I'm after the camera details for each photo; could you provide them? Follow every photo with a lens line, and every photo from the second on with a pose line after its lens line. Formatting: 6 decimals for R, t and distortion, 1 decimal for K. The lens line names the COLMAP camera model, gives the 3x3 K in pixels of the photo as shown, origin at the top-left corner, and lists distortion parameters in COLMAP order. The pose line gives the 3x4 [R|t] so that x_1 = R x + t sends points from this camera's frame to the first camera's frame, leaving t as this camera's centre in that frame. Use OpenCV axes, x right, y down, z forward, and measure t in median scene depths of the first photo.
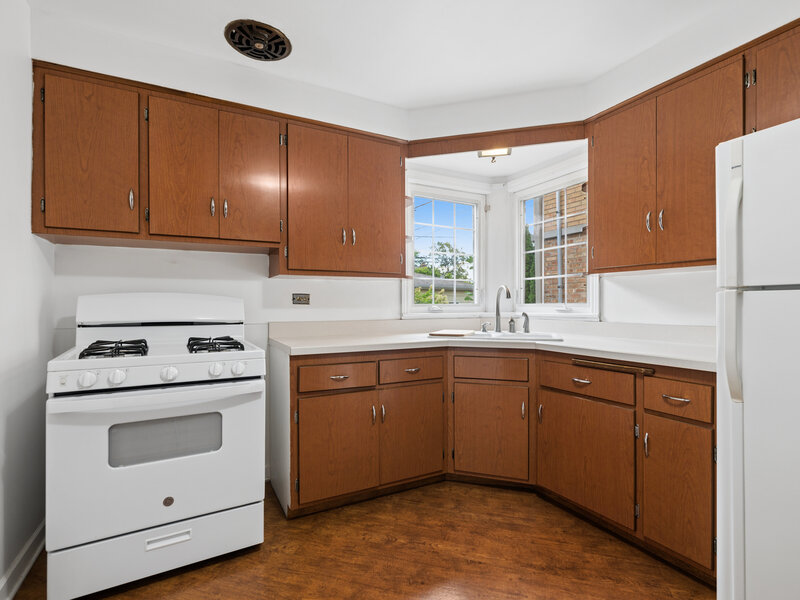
lens RADIAL K [[398.6, 0, 400.7], [0, 398.6, 303.3], [0, 0, 1]] dist [-0.002242, 0.000584]
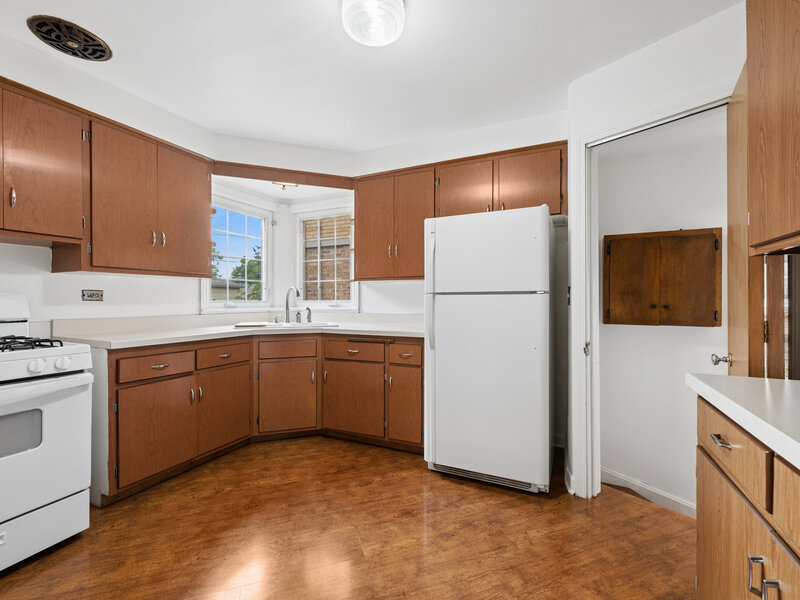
lens RADIAL K [[354.8, 0, 400.4], [0, 354.8, 300.6], [0, 0, 1]] dist [-0.000328, 0.001030]
pose [[0.807556, 0.002406, 0.589786, -0.197735], [-0.003926, 0.999991, 0.001297, -0.002463], [-0.589778, -0.003363, 0.807559, -0.200455]]
